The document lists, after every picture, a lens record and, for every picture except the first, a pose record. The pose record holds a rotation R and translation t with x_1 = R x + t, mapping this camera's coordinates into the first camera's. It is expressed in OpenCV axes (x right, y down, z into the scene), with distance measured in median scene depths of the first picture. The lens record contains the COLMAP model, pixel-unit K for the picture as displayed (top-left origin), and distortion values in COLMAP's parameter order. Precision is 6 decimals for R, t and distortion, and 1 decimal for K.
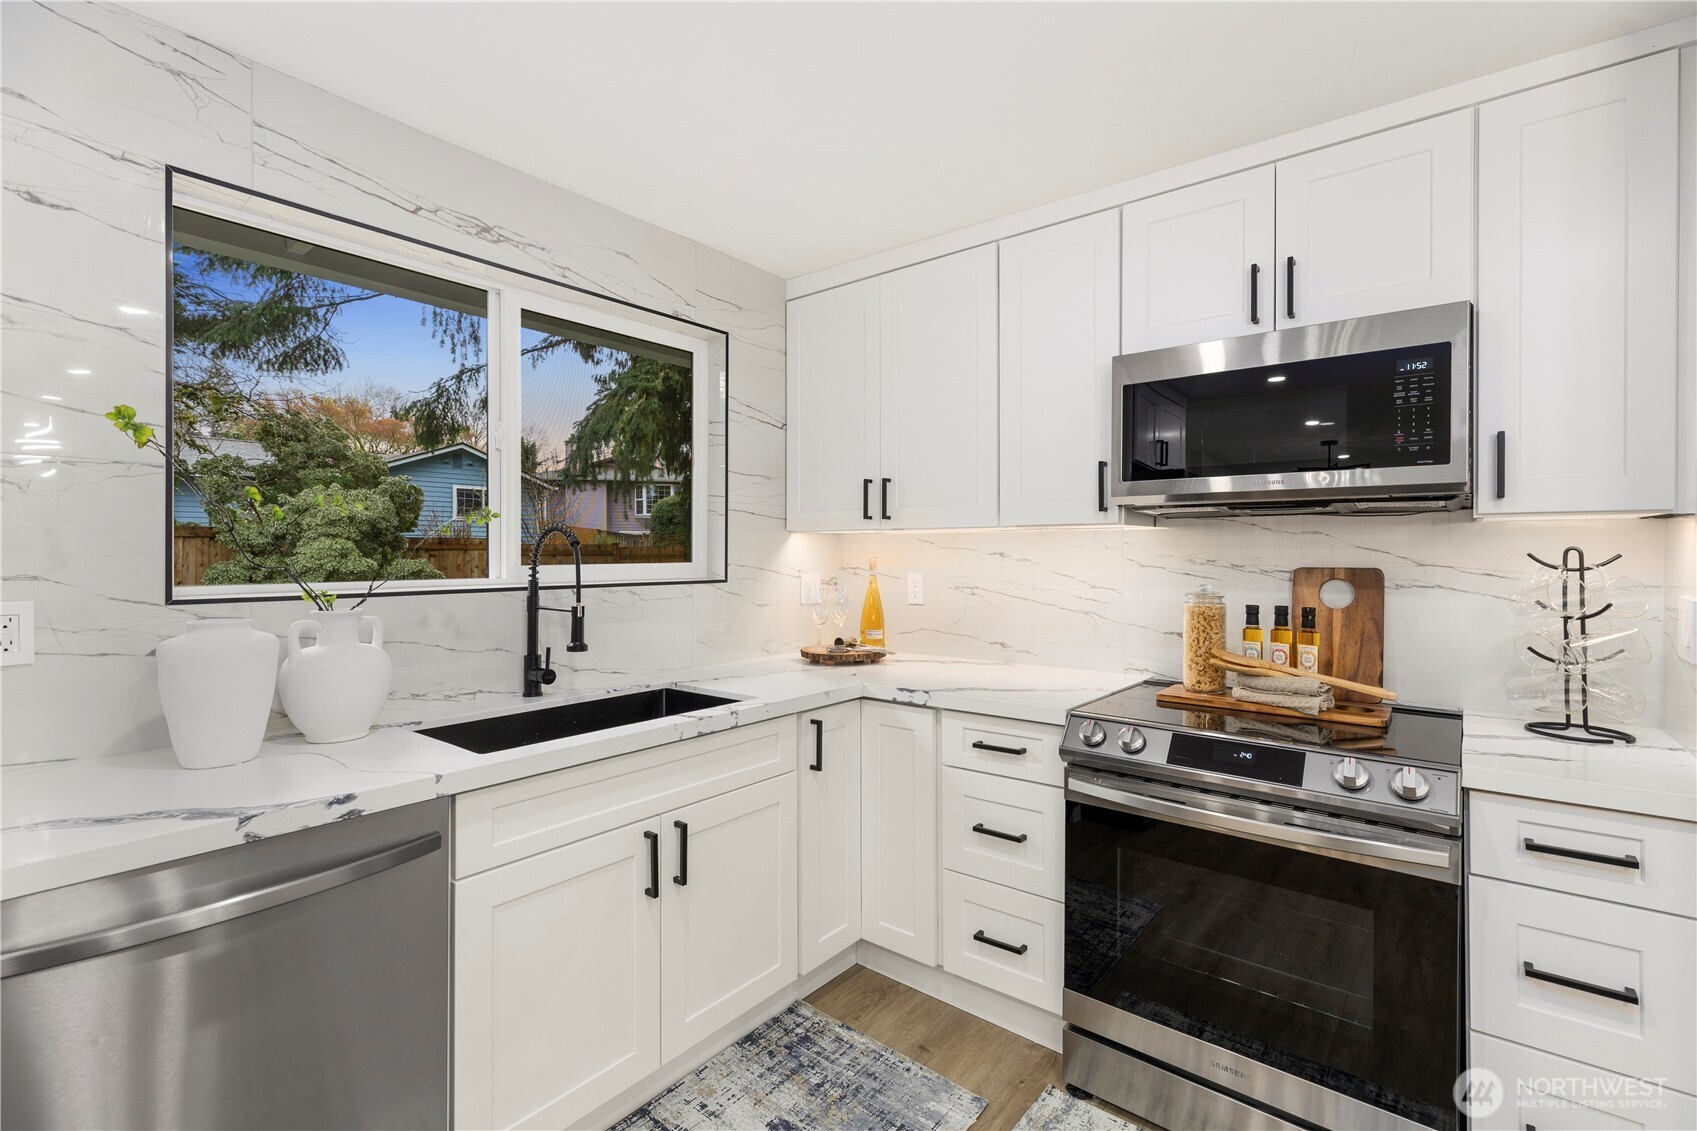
lens RADIAL K [[761.6, 0, 852.8], [0, 761.6, 555.2], [0, 0, 1]] dist [0.006156, -0.000458]
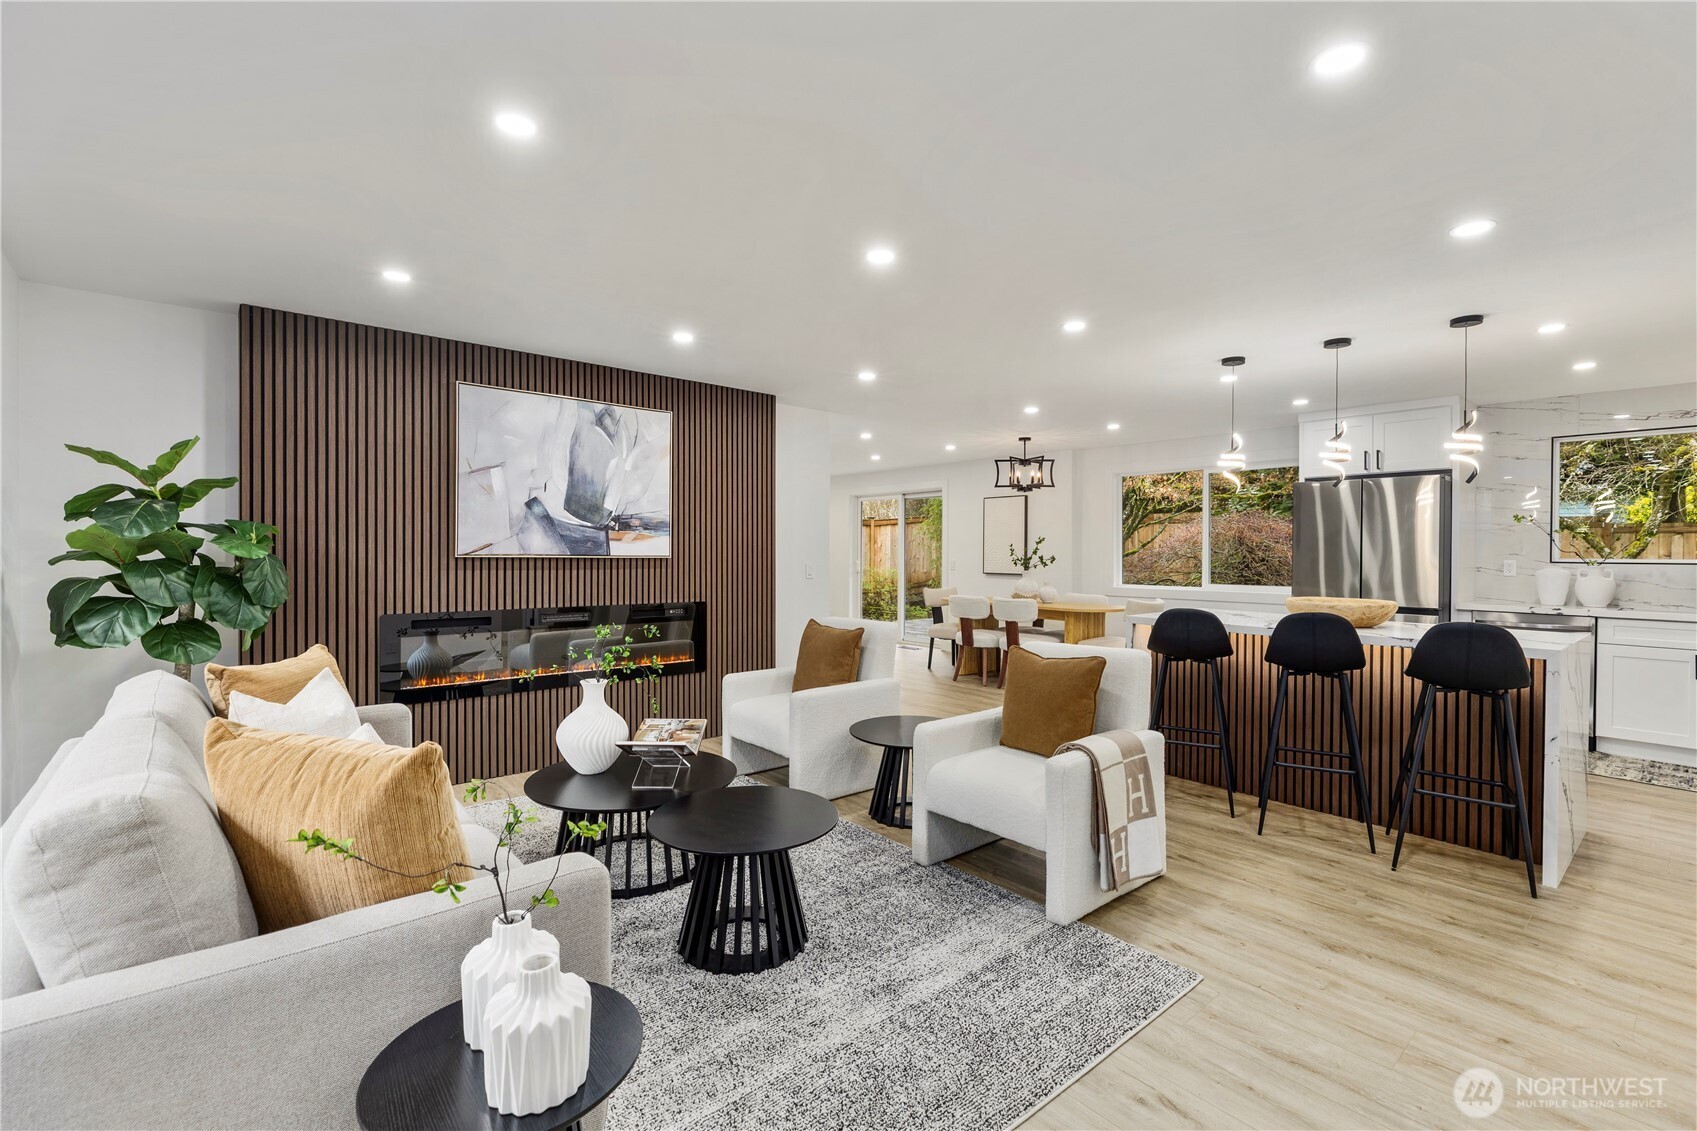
lens RADIAL K [[761.6, 0, 858.6], [0, 761.6, 554.7], [0, 0, 1]] dist [0.006156, -0.000458]
pose [[-0.168733, 0.003600, -0.985655, 2.329942], [-0.009687, 0.999939, 0.005310, 0.029658], [0.985614, 0.010444, -0.168688, -1.150198]]
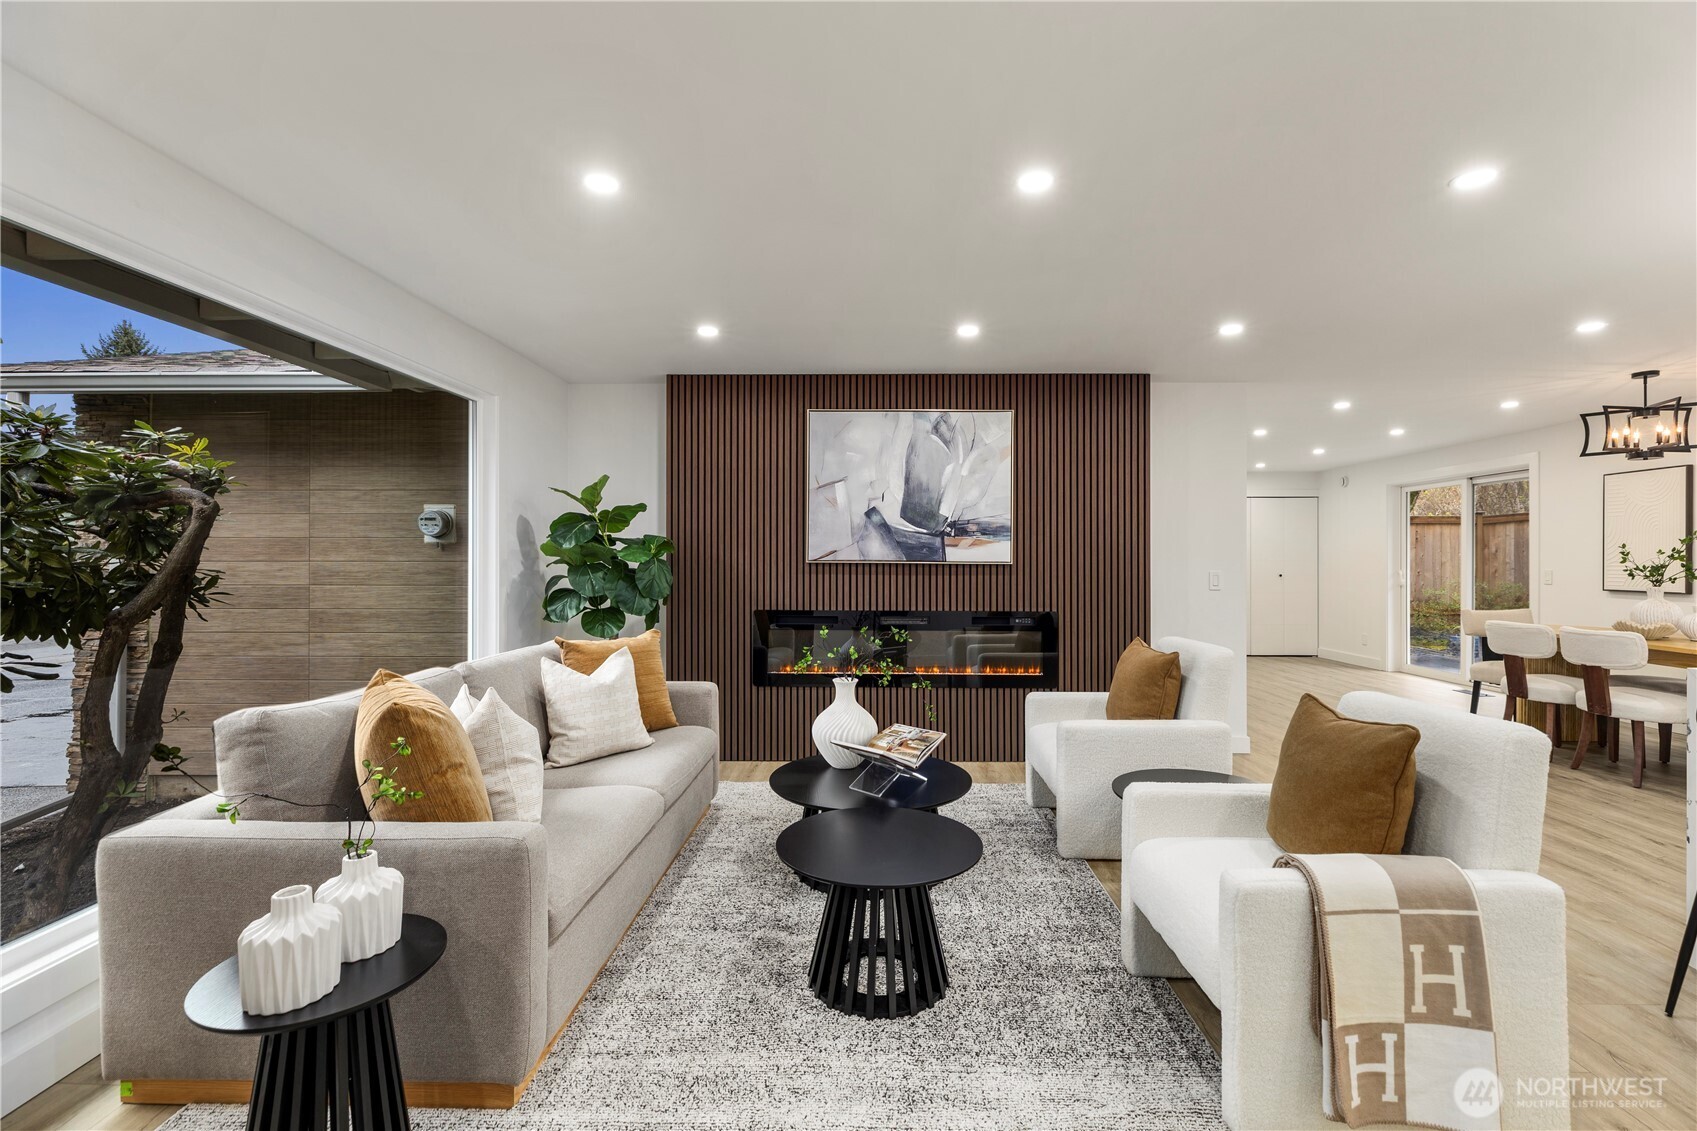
lens RADIAL K [[761.6, 0, 860.8], [0, 761.6, 559.5], [0, 0, 1]] dist [0.006156, -0.000458]
pose [[-0.786327, -0.001114, -0.617809, 1.839934], [-0.004292, 0.999984, 0.003659, 0.038276], [0.617795, 0.005528, -0.786319, -0.641308]]
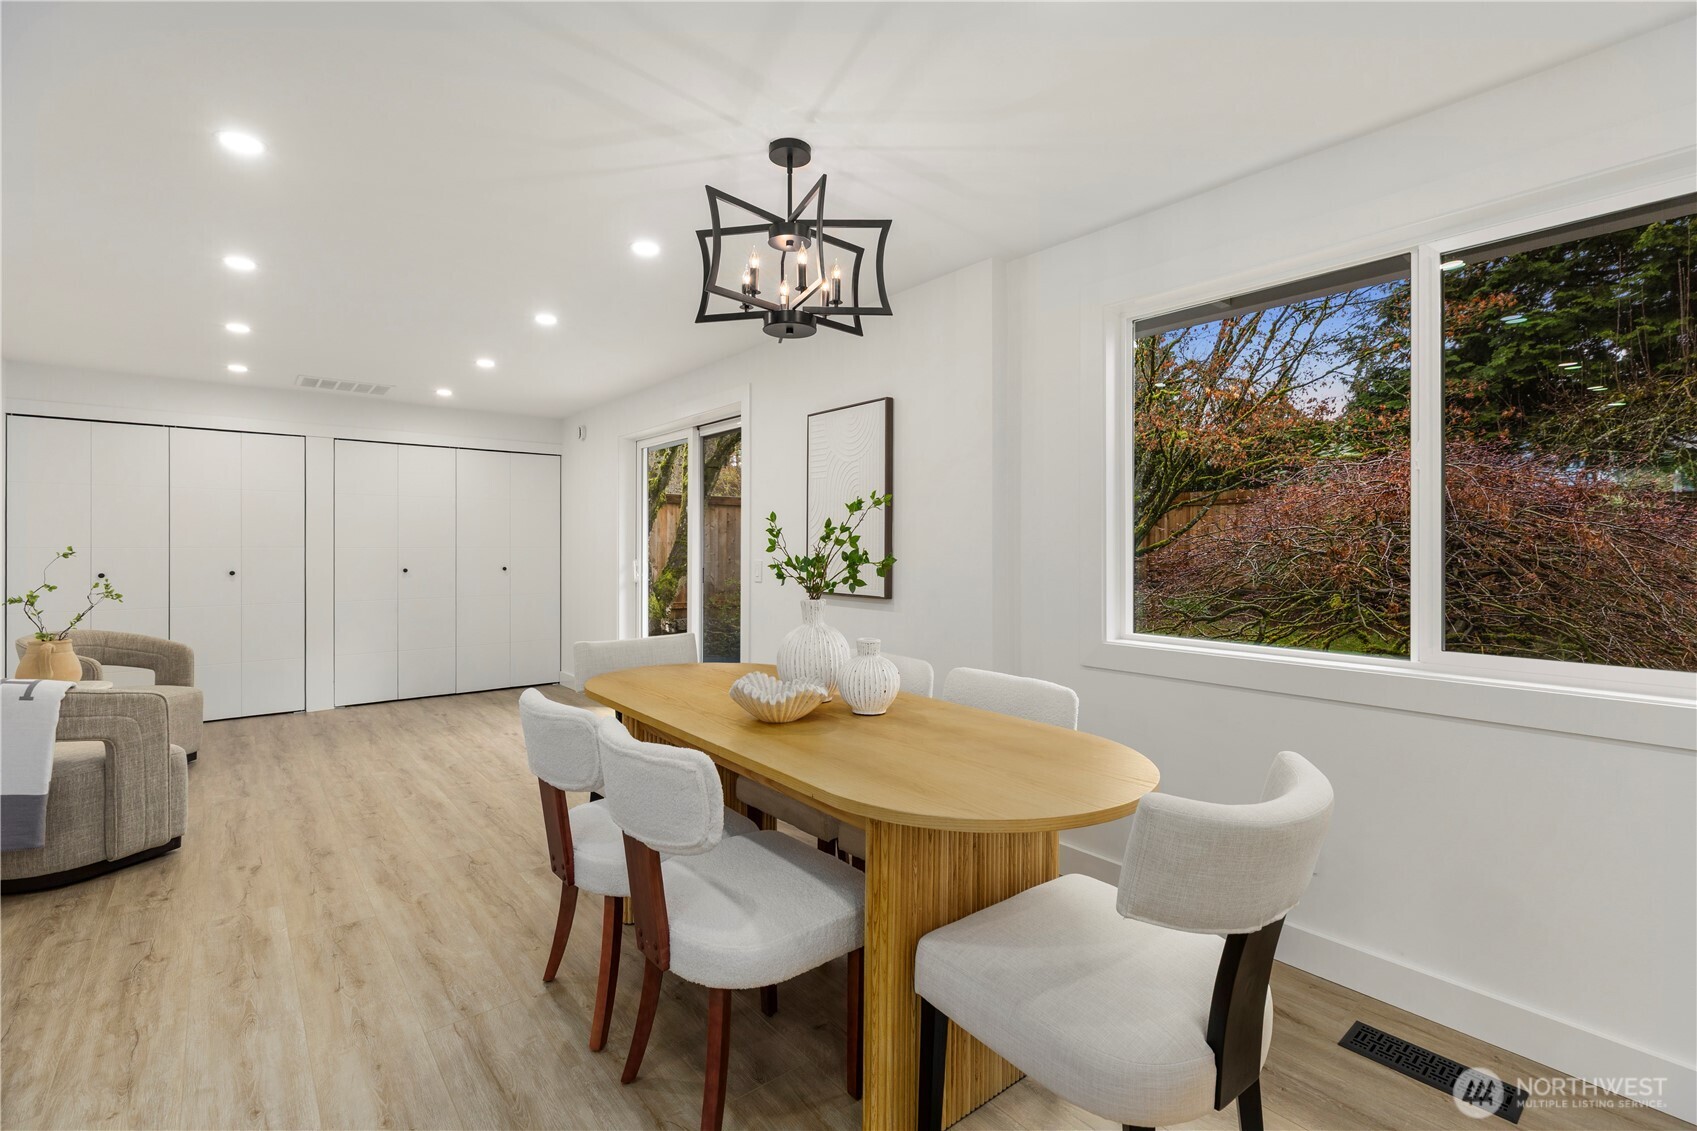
lens RADIAL K [[761.6, 0, 856.2], [0, 761.6, 544.2], [0, 0, 1]] dist [0.006156, -0.000458]
pose [[-0.201930, -0.003450, -0.979394, -0.337264], [-0.006738, 0.999975, -0.002134, 0.038517], [0.979377, 0.006168, -0.201948, -0.683311]]
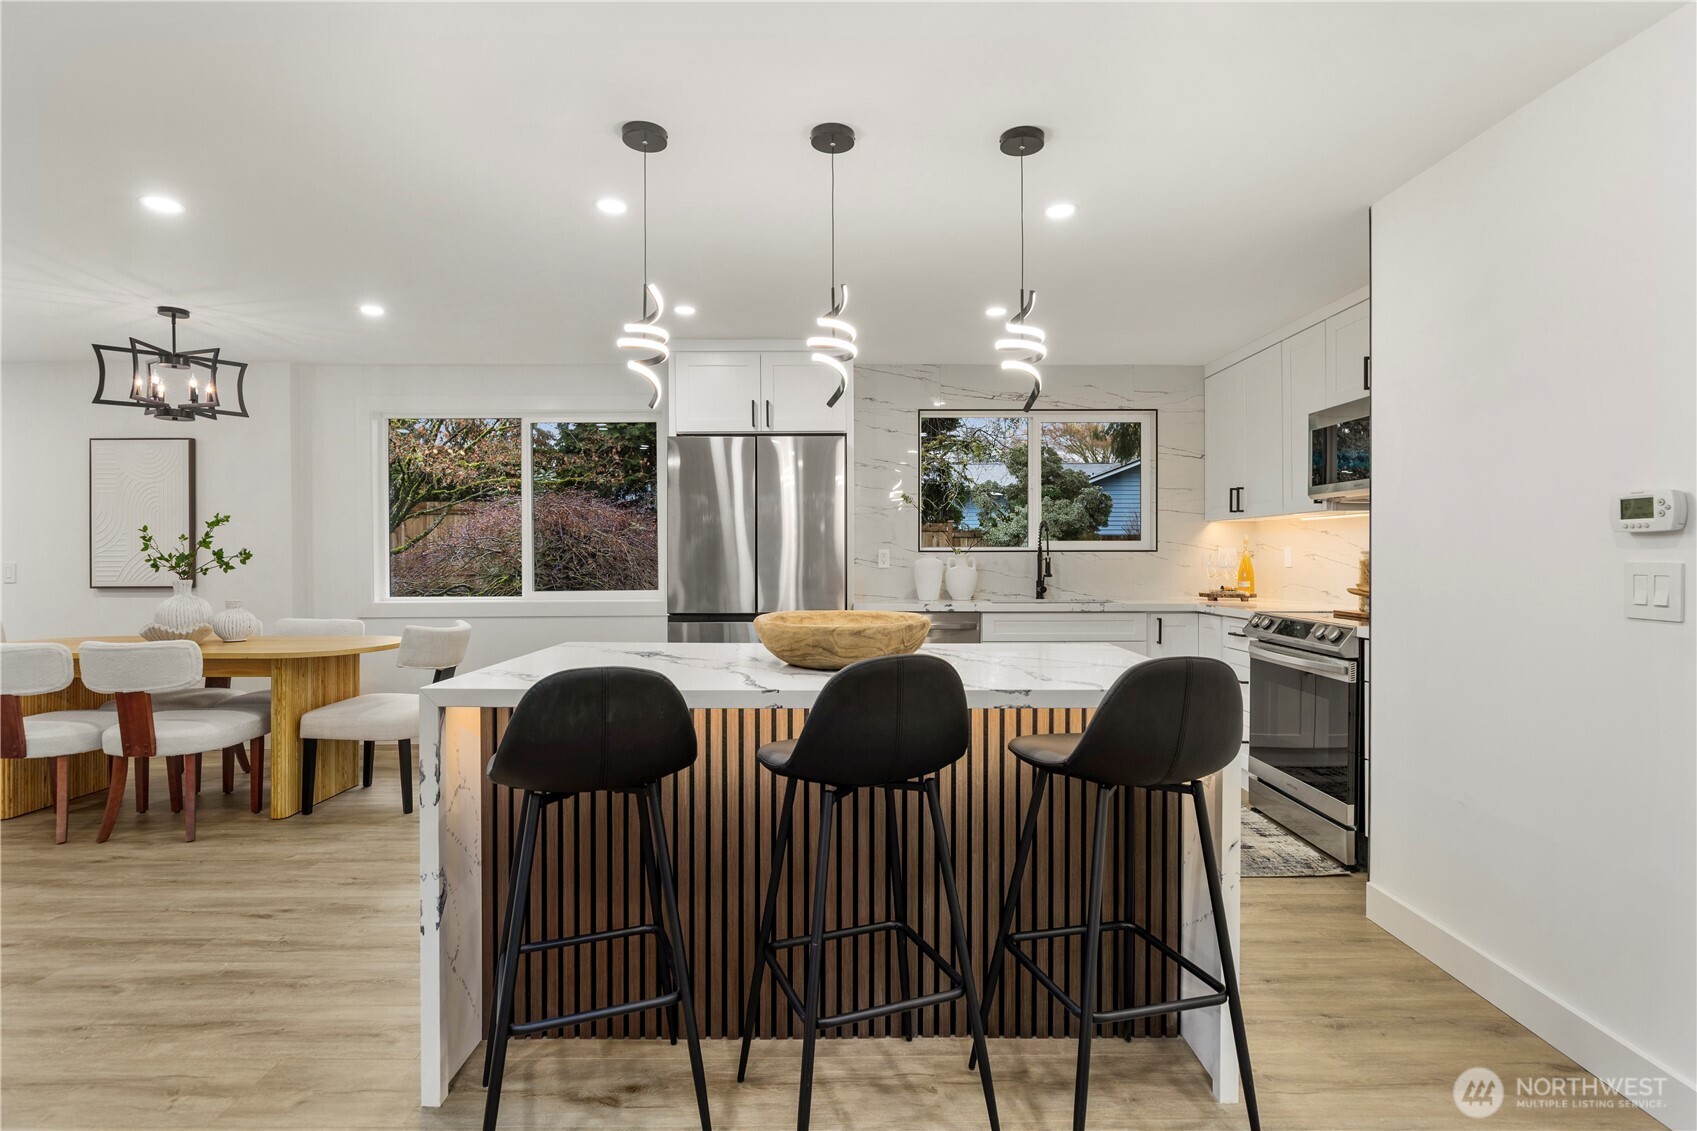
lens RADIAL K [[813.8, 0, 854.3], [0, 813.8, 556.4], [0, 0, 1]] dist [-0.006624, 0.001012]
pose [[0.637986, 0.000455, -0.770048, 1.106040], [0.000182, 1.000000, 0.000741, 0.060429], [0.770048, -0.000613, 0.637985, -0.972807]]
